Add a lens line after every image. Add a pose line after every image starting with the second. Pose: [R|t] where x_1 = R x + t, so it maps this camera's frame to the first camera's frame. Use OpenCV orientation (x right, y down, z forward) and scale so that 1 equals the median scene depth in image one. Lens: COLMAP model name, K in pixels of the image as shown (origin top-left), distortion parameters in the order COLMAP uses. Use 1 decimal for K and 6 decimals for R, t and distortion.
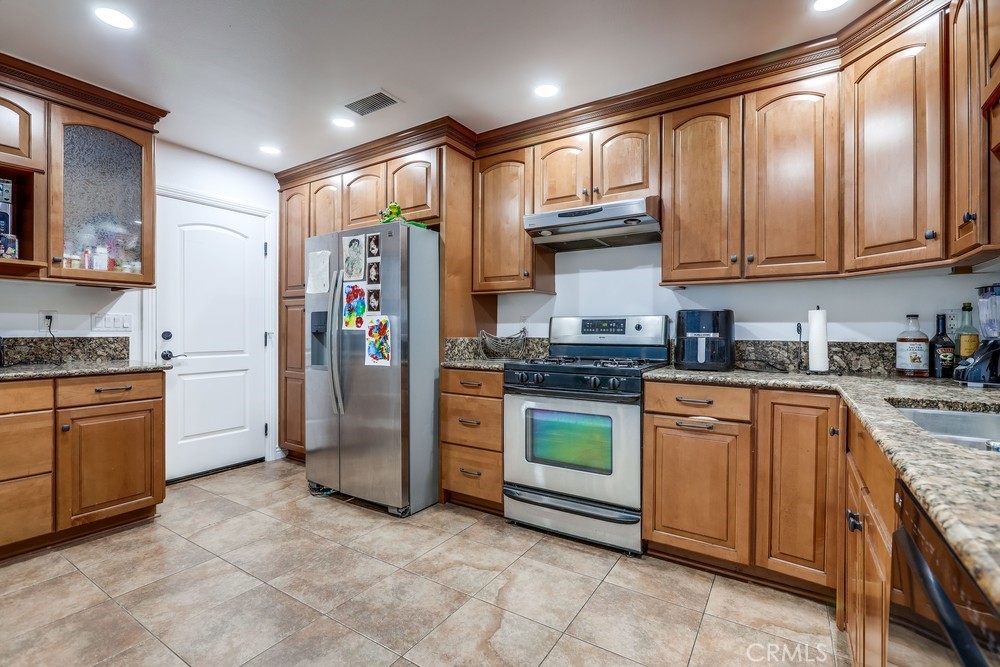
lens RADIAL K [[443.8, 0, 493.1], [0, 443.8, 331.4], [0, 0, 1]] dist [-0.001645, 0.000654]
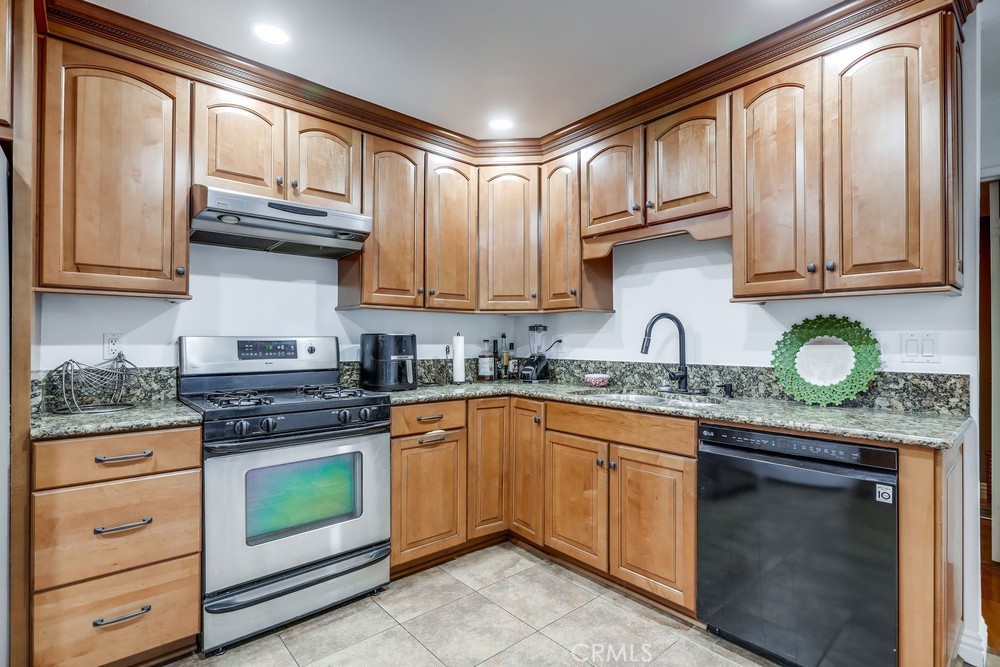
lens RADIAL K [[481.9, 0, 497.7], [0, 481.9, 338.7], [0, 0, 1]] dist [-0.003426, -0.000426]
pose [[0.283161, 0.001081, 0.959072, -0.574204], [0.002641, 0.999995, -0.001907, -0.033841], [-0.959069, 0.003073, 0.283156, 0.434852]]
